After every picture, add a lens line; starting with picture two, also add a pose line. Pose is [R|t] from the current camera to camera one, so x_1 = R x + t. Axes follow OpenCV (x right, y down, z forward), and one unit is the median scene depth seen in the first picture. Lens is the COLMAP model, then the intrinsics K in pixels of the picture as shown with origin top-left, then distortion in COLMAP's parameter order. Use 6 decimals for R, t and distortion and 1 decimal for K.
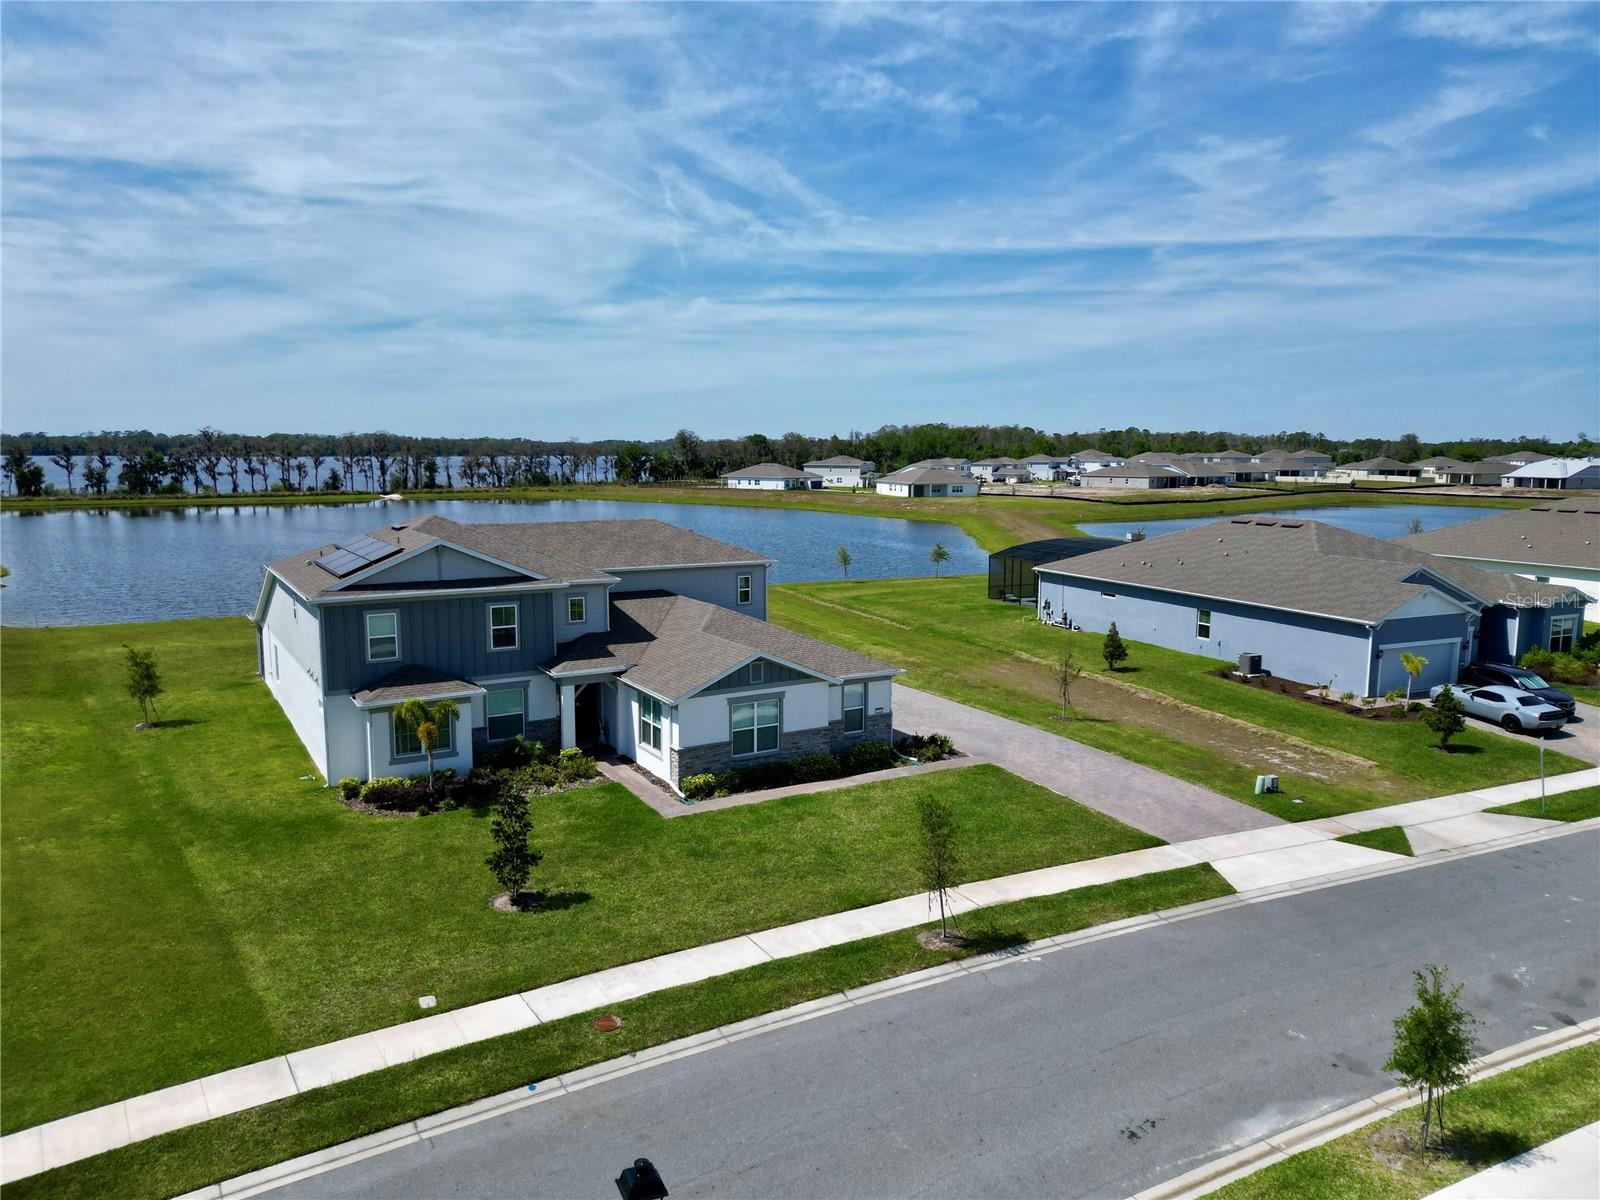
lens RADIAL K [[1118.5, 0, 800.0], [0, 1118.5, 600.0], [0, 0, 1]] dist [0.091347, -0.098729]
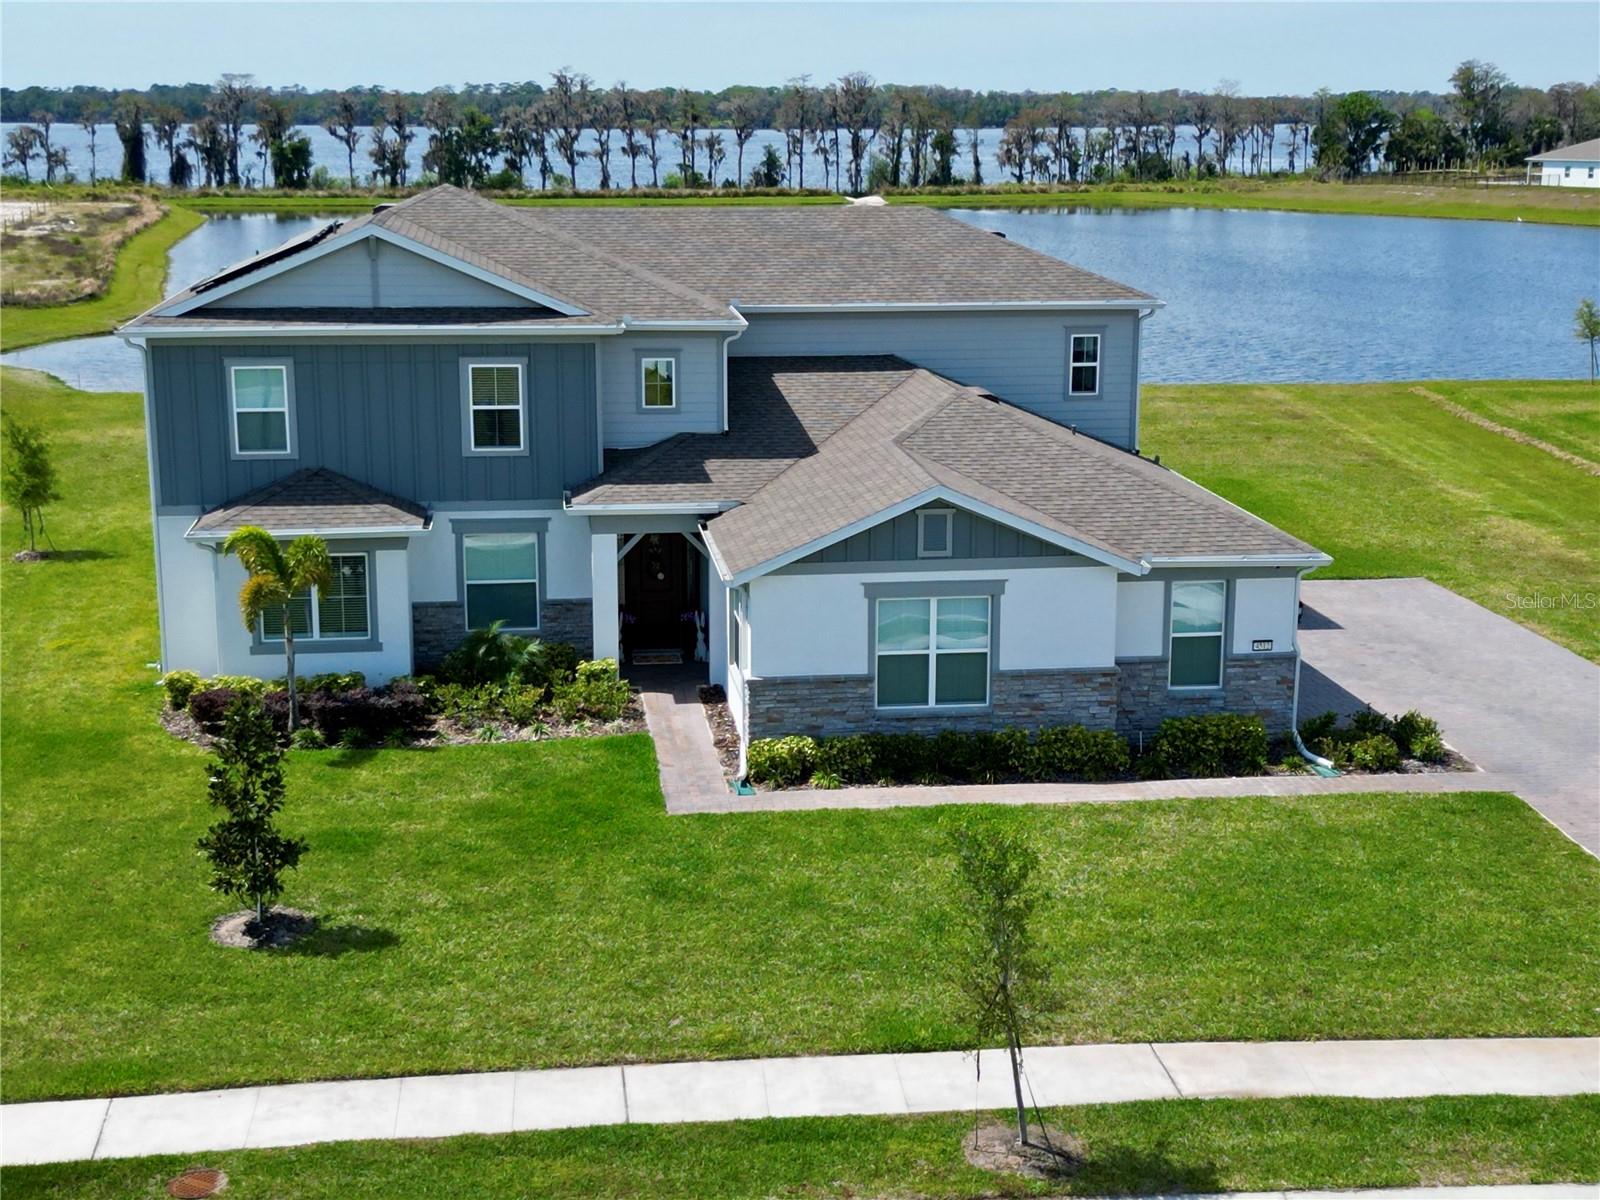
lens RADIAL K [[2241.8, 0, 800.0], [0, 2241.8, 600.0], [0, 0, 1]] dist [0.196572, -0.635850]
pose [[0.917762, 0.083323, -0.388292, 0.255968], [-0.052701, 0.994648, 0.088875, 0.012936], [0.393619, -0.061103, 0.917241, 0.127037]]
